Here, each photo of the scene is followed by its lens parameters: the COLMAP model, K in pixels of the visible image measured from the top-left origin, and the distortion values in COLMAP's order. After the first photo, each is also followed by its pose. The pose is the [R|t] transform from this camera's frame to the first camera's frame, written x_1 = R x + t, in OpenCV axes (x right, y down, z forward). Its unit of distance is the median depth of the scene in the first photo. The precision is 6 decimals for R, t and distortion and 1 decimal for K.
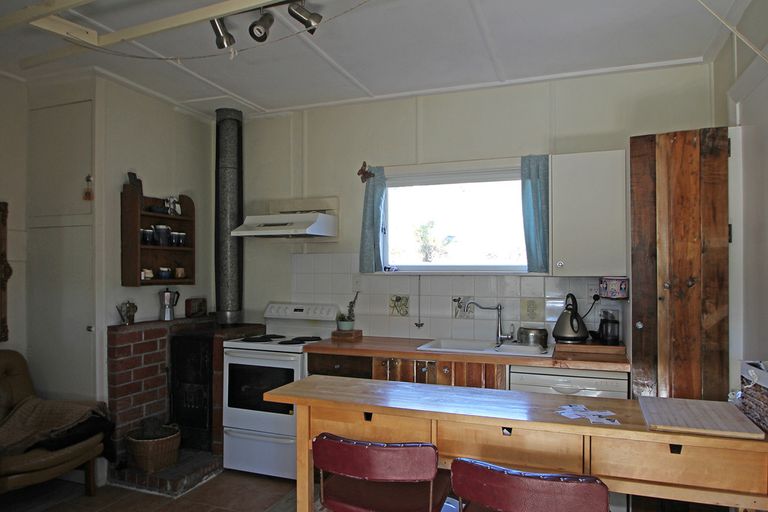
lens RADIAL K [[523.4, 0, 384.0], [0, 523.4, 256.0], [0, 0, 1]] dist [-0.005212, -0.001453]
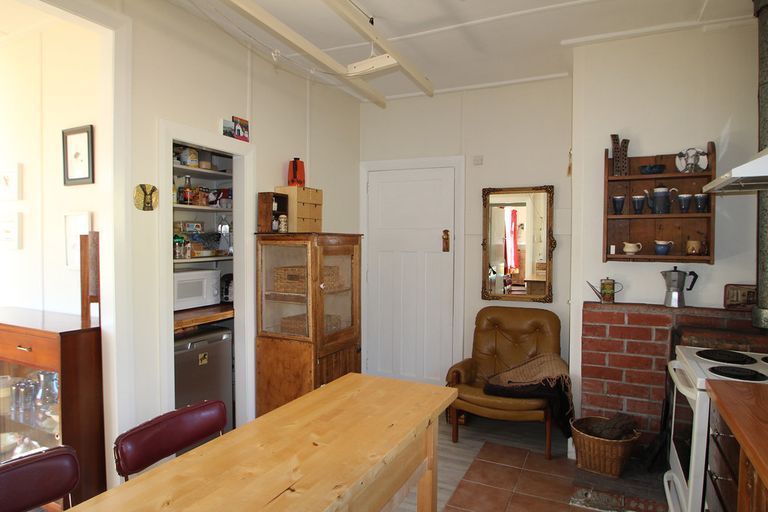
lens RADIAL K [[481.2, 0, 383.5], [0, 481.2, 245.4], [0, 0, 1]] dist [-0.003228, -0.001241]
pose [[-0.089237, 0.003273, -0.996005, 0.384436], [0.021128, 0.999776, 0.001392, 0.021126], [0.995786, -0.020920, -0.089286, 0.694083]]
